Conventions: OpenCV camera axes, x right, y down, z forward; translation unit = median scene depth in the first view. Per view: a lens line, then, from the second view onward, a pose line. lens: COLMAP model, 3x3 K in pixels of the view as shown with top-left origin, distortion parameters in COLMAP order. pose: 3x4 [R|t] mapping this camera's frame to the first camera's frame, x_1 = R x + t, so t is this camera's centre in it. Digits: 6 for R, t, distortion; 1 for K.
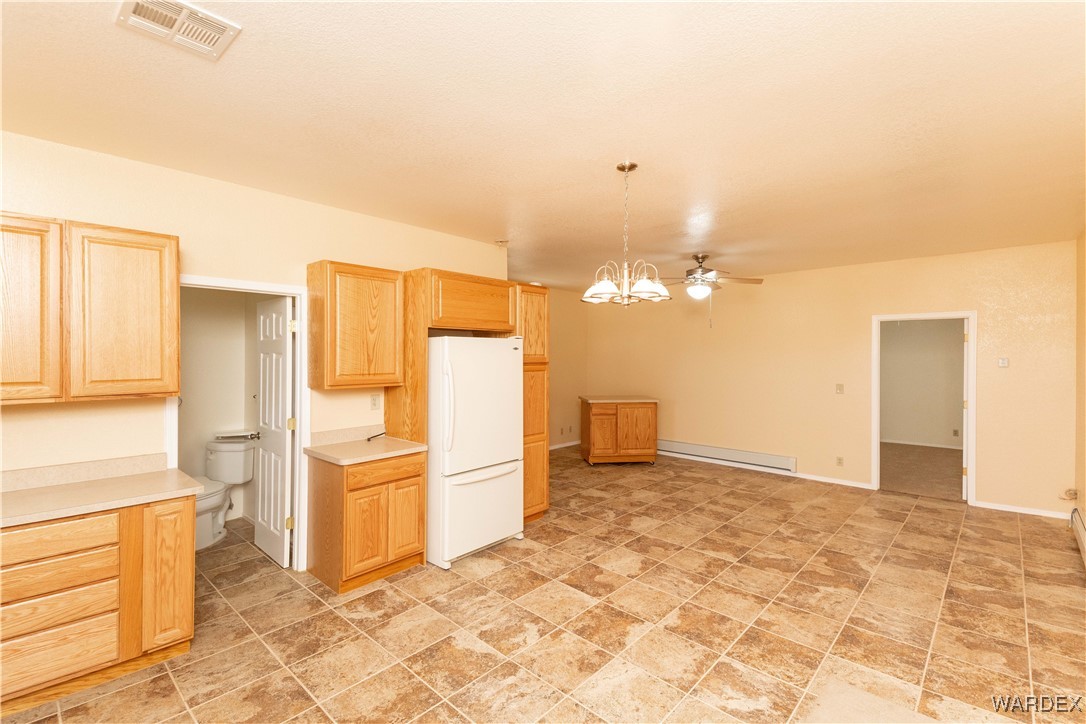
lens RADIAL K [[480.9, 0, 553.6], [0, 480.9, 354.3], [0, 0, 1]] dist [0.087927, -0.049984]
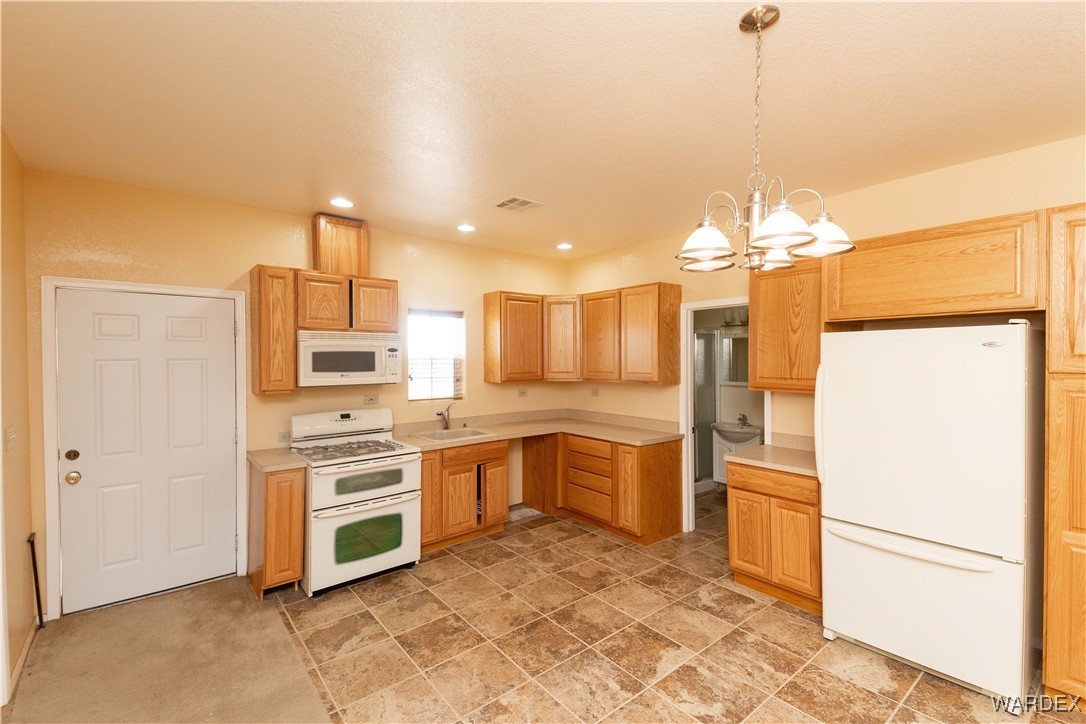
lens RADIAL K [[476.1, 0, 543.0], [0, 476.1, 362.0], [0, 0, 1]] dist [0.085540, -0.048392]
pose [[-0.155249, 0.009131, -0.987833, 0.627432], [0.004109, 0.999955, 0.008597, -0.000069], [0.987867, -0.002724, -0.155279, 0.707439]]
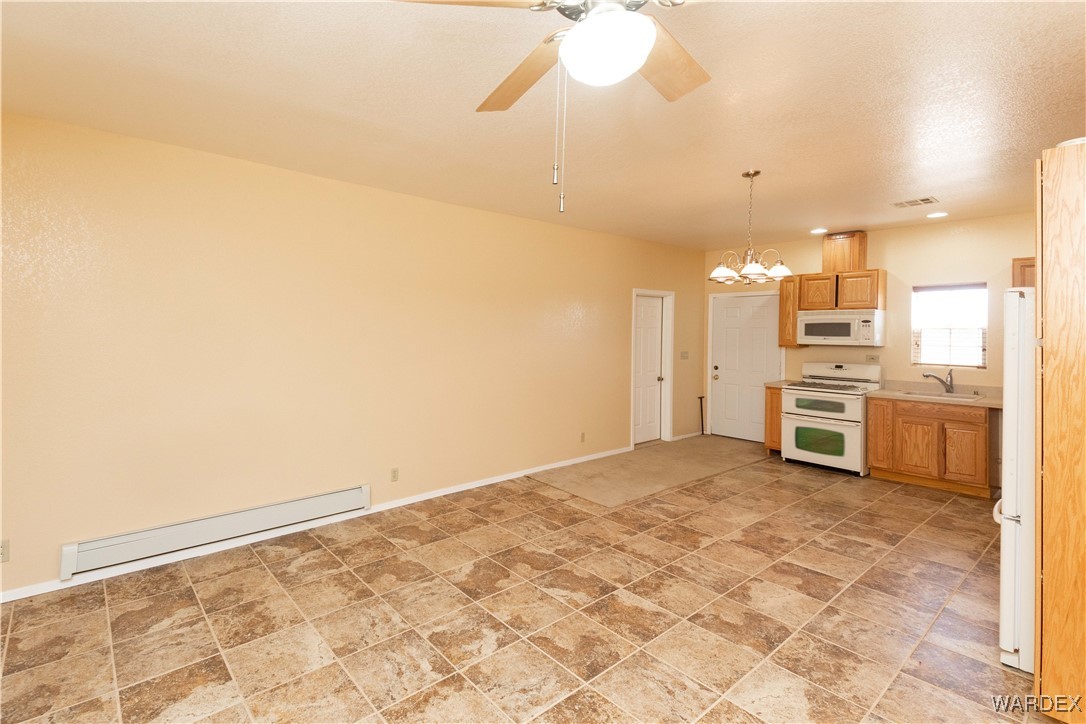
lens RADIAL K [[493.5, 0, 479.7], [0, 493.5, 336.6], [0, 0, 1]] dist [0.062198, -0.029522]
pose [[-0.983526, -0.011190, 0.180418, 0.493045], [-0.008502, 0.999841, 0.015663, 0.013467], [-0.180565, 0.013871, -0.983465, 1.993194]]
